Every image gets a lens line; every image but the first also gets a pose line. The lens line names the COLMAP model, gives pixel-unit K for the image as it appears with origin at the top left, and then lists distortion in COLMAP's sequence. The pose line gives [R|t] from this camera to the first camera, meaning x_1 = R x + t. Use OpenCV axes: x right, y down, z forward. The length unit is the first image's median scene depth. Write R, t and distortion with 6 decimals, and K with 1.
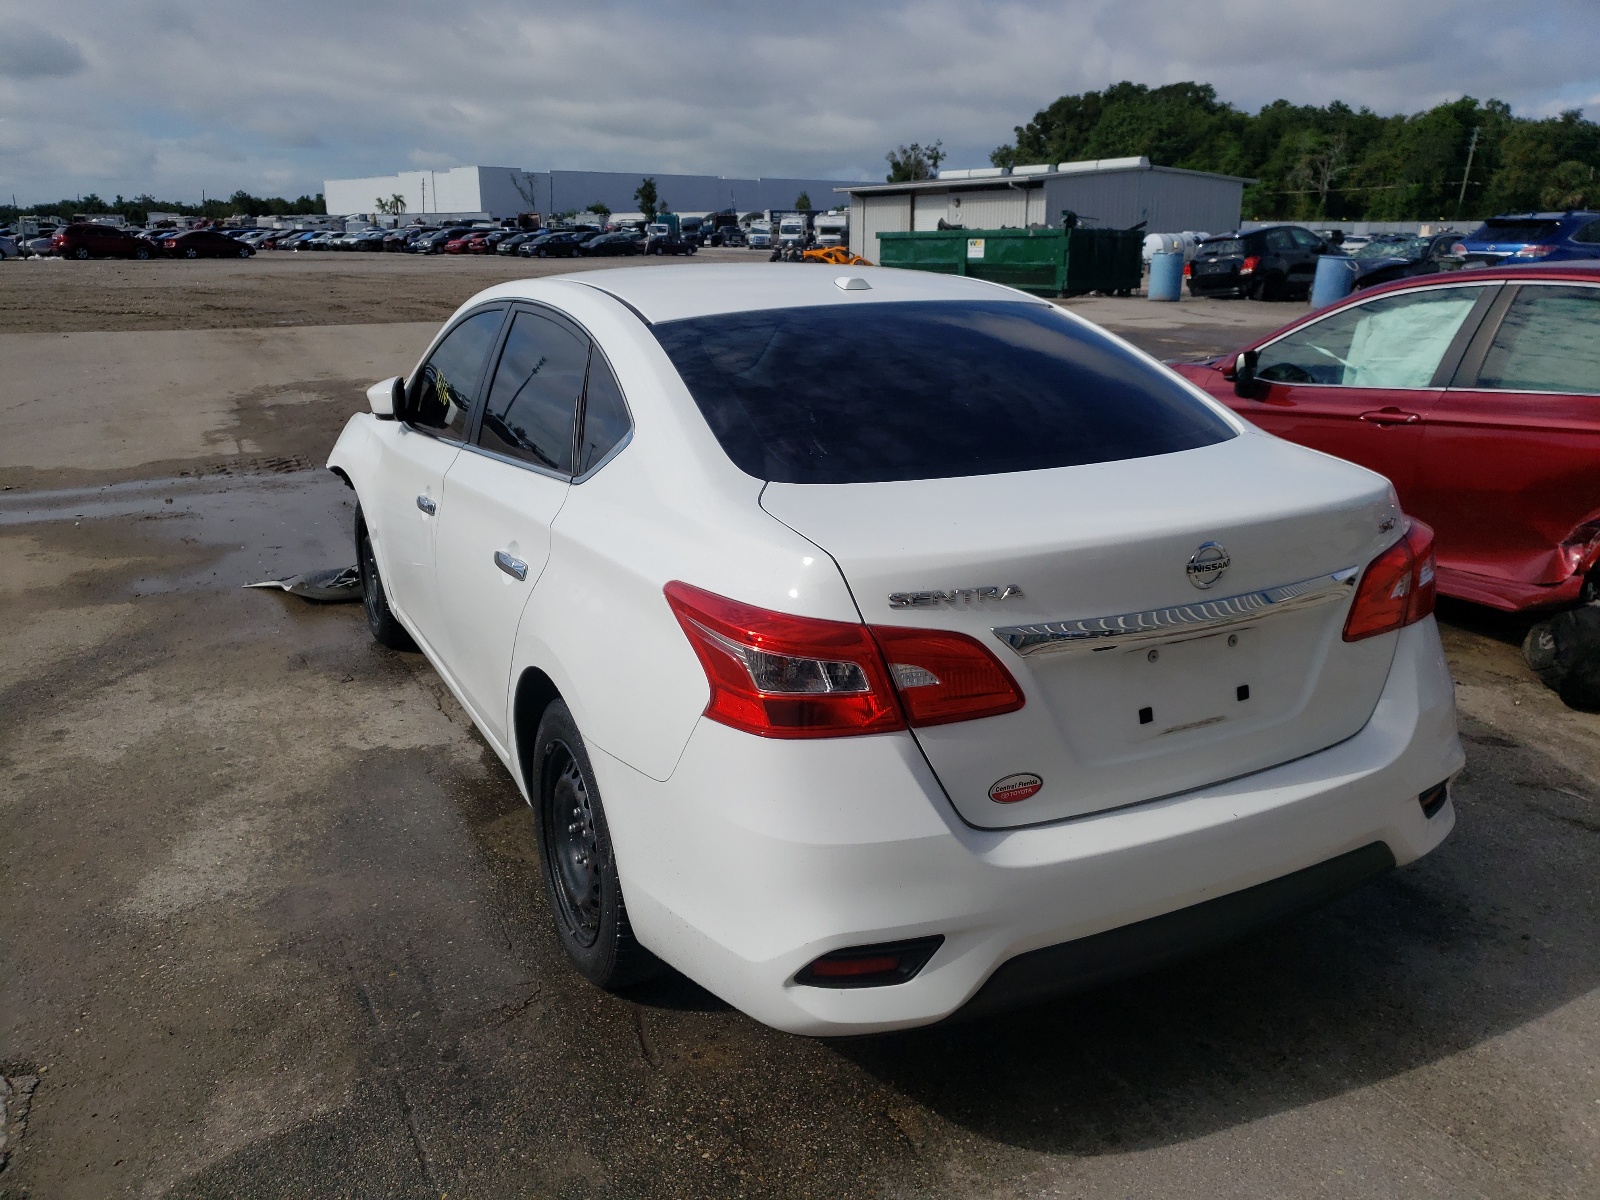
lens RADIAL K [[1227.9, 0, 799.0], [0, 1227.9, 594.9], [0, 0, 1]] dist [-0.005051, 0.004441]
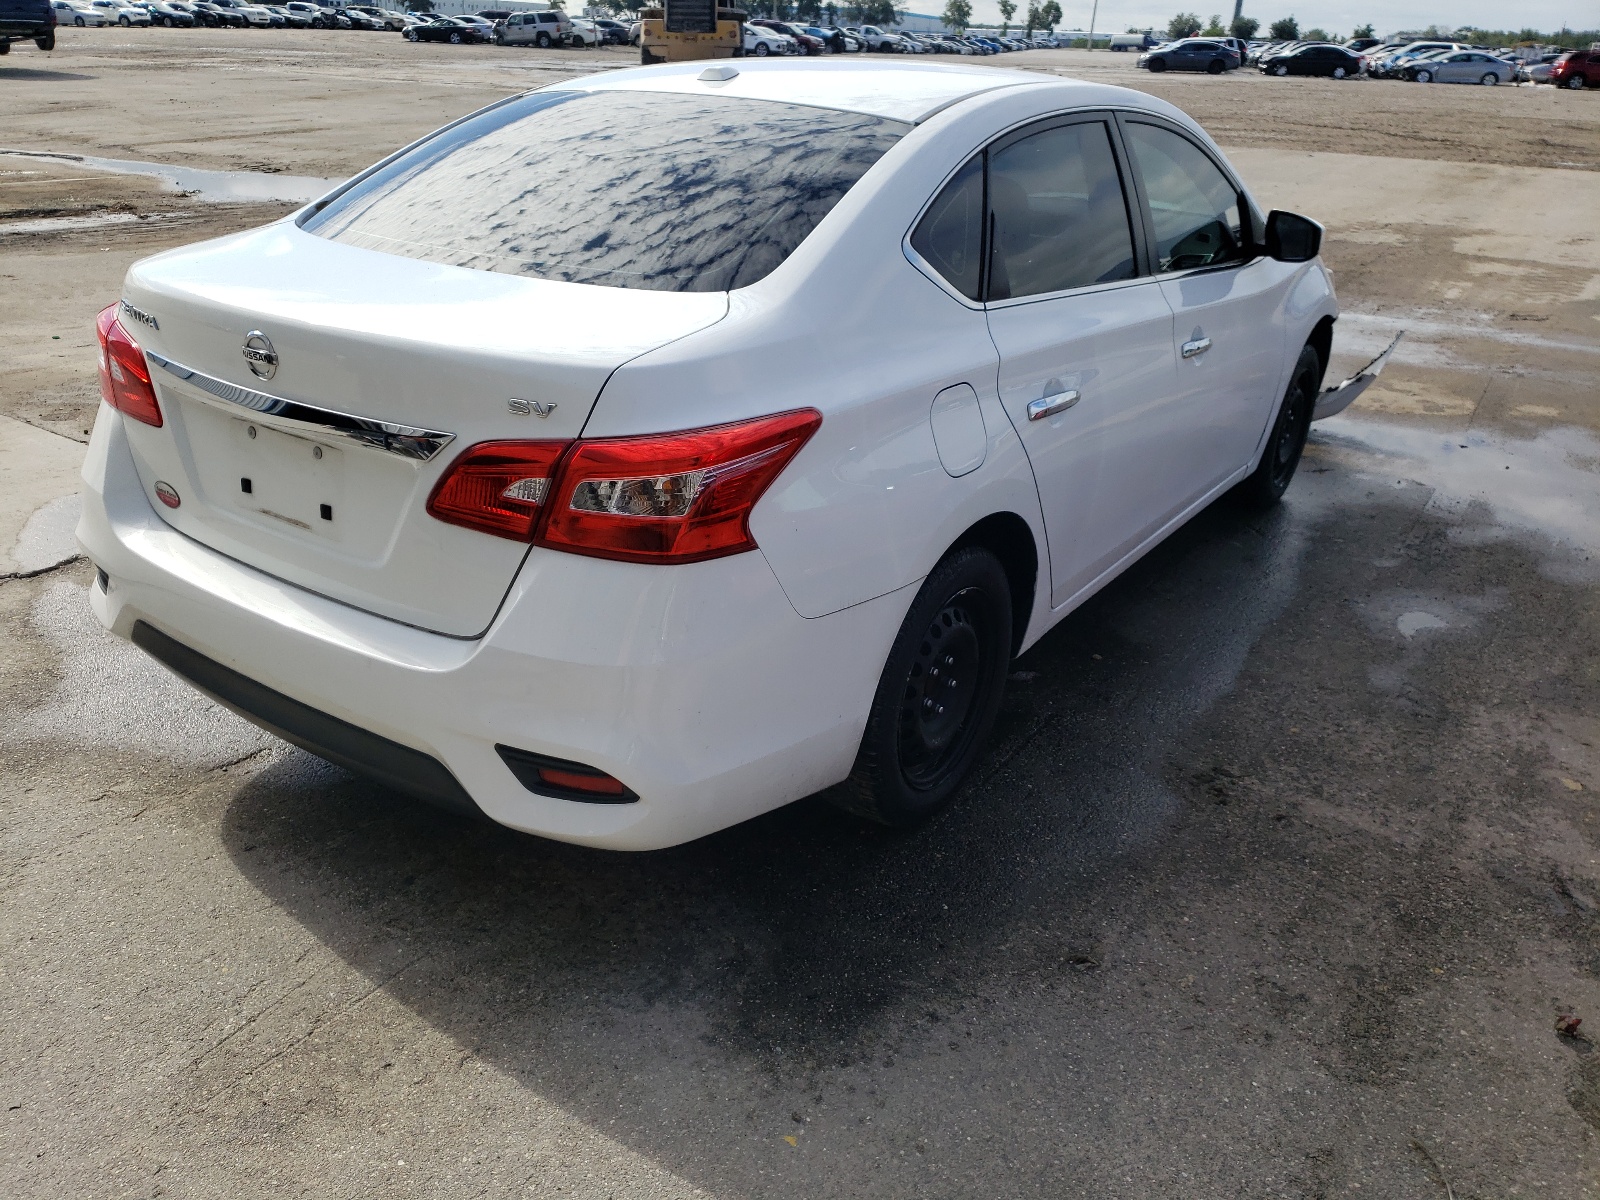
lens RADIAL K [[1227.9, 0, 800.8], [0, 1227.9, 604.0], [0, 0, 1]] dist [-0.005051, 0.004441]
pose [[0.495325, 0.384086, -0.779186, 1.175858], [-0.279361, 0.919731, 0.275776, -0.198260], [0.822563, 0.081075, 0.562865, 0.686539]]
